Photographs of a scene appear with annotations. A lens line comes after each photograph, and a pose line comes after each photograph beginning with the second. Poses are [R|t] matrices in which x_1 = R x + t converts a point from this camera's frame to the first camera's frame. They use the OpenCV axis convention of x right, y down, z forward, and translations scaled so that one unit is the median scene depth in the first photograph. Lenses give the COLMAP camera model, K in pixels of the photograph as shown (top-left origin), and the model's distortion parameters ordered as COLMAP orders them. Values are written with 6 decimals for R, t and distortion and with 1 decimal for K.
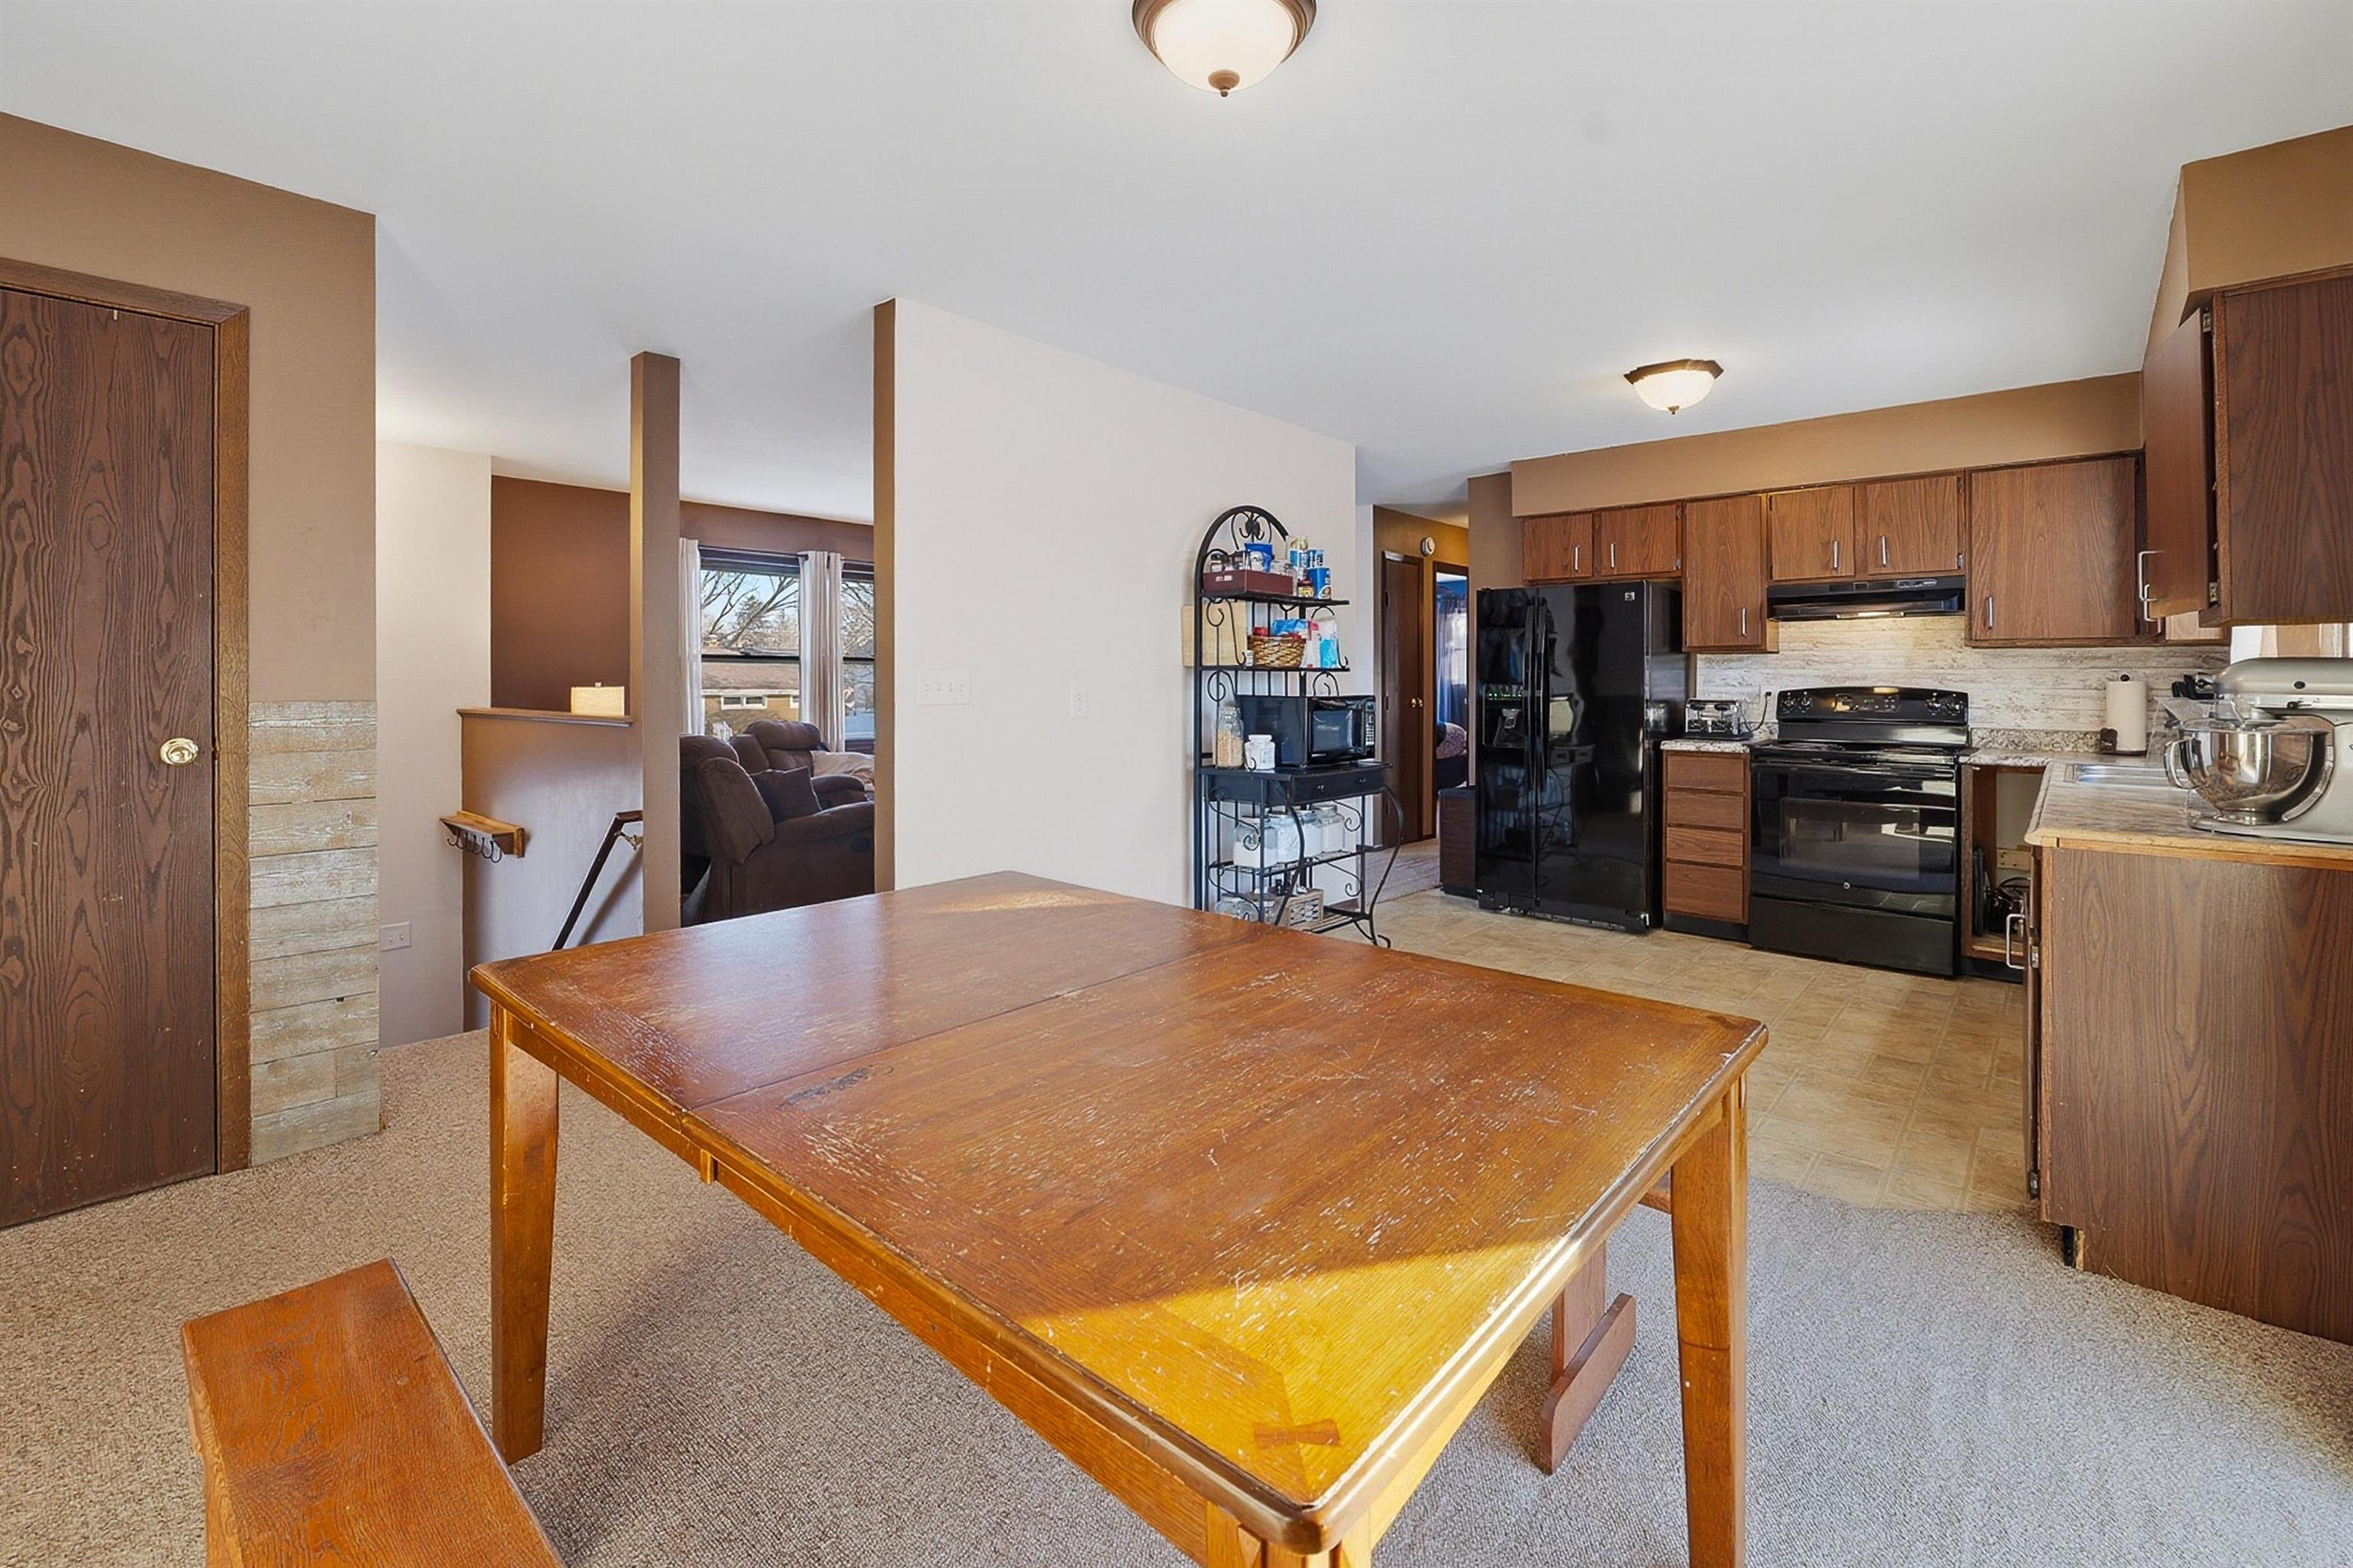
lens RADIAL K [[1025.6, 0, 1186.3], [0, 1025.6, 702.1], [0, 0, 1]] dist [-0.009889, 0.000041]
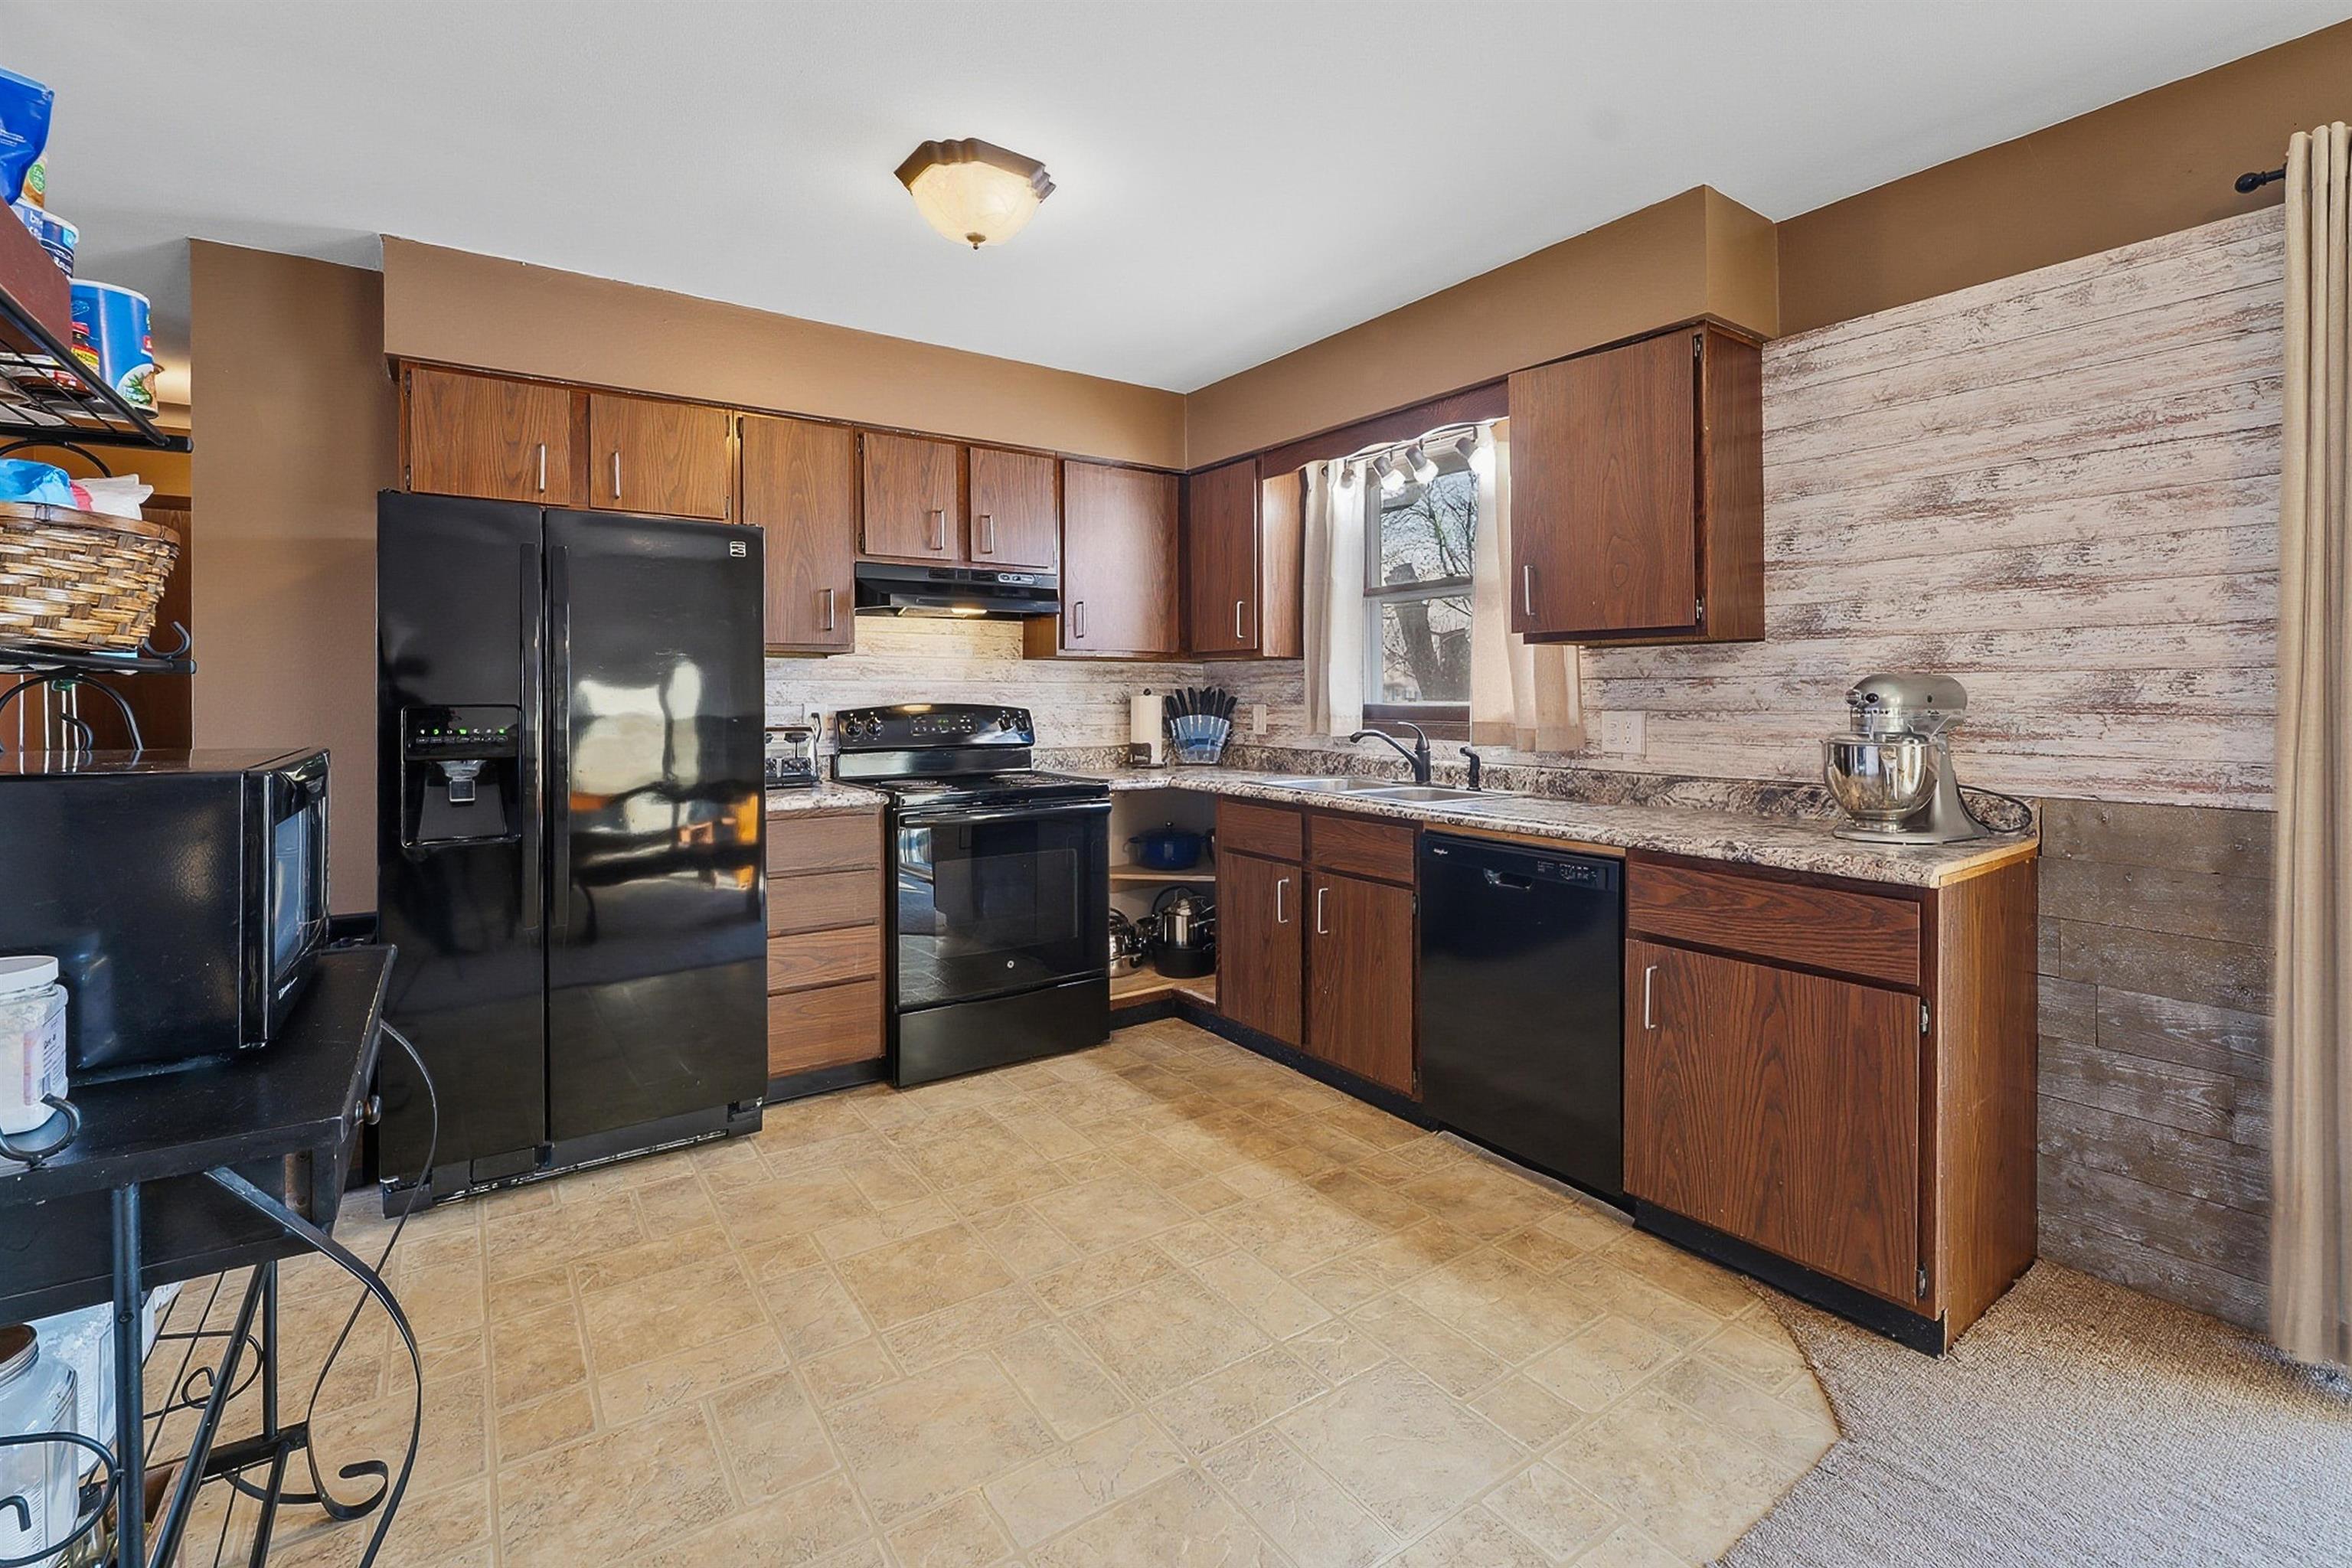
lens RADIAL K [[1025.2, 0, 1185.8], [0, 1025.2, 702.1], [0, 0, 1]] dist [-0.009889, 0.000041]
pose [[0.233169, -0.008655, 0.972398, -0.061633], [0.023616, 0.999716, 0.003235, -0.014423], [-0.972149, 0.022210, 0.233307, 0.632926]]
